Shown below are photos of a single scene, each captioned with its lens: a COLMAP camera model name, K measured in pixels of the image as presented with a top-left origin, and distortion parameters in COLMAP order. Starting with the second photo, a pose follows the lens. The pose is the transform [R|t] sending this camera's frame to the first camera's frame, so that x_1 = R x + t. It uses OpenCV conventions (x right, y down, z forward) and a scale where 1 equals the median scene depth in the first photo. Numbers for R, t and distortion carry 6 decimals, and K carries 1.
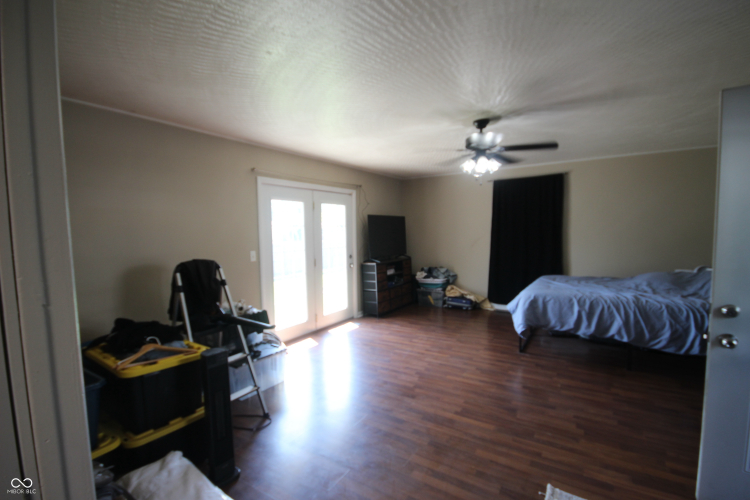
lens RADIAL K [[349.8, 0, 375.6], [0, 349.8, 257.7], [0, 0, 1]] dist [-0.003175, -0.000497]
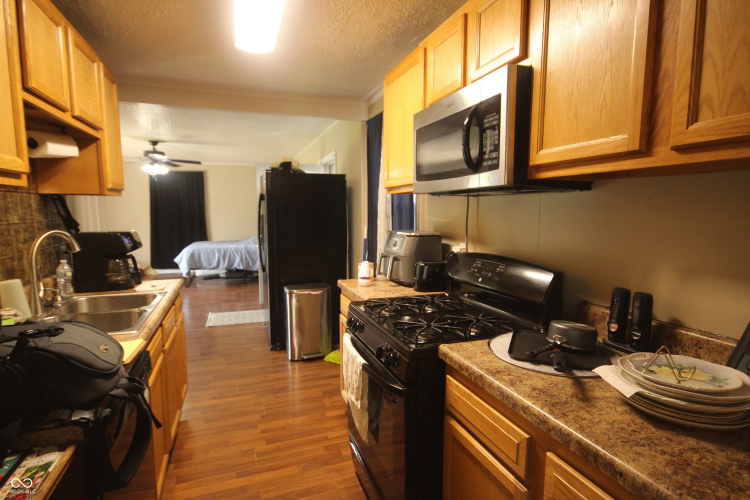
lens RADIAL K [[406.6, 0, 372.7], [0, 406.6, 254.4], [0, 0, 1]] dist [-0.000802, -0.000058]
pose [[0.630291, -0.066924, 0.773469, -0.521819], [0.050558, 0.997701, 0.045126, 0.091220], [-0.774711, 0.010662, 0.632226, -0.915694]]
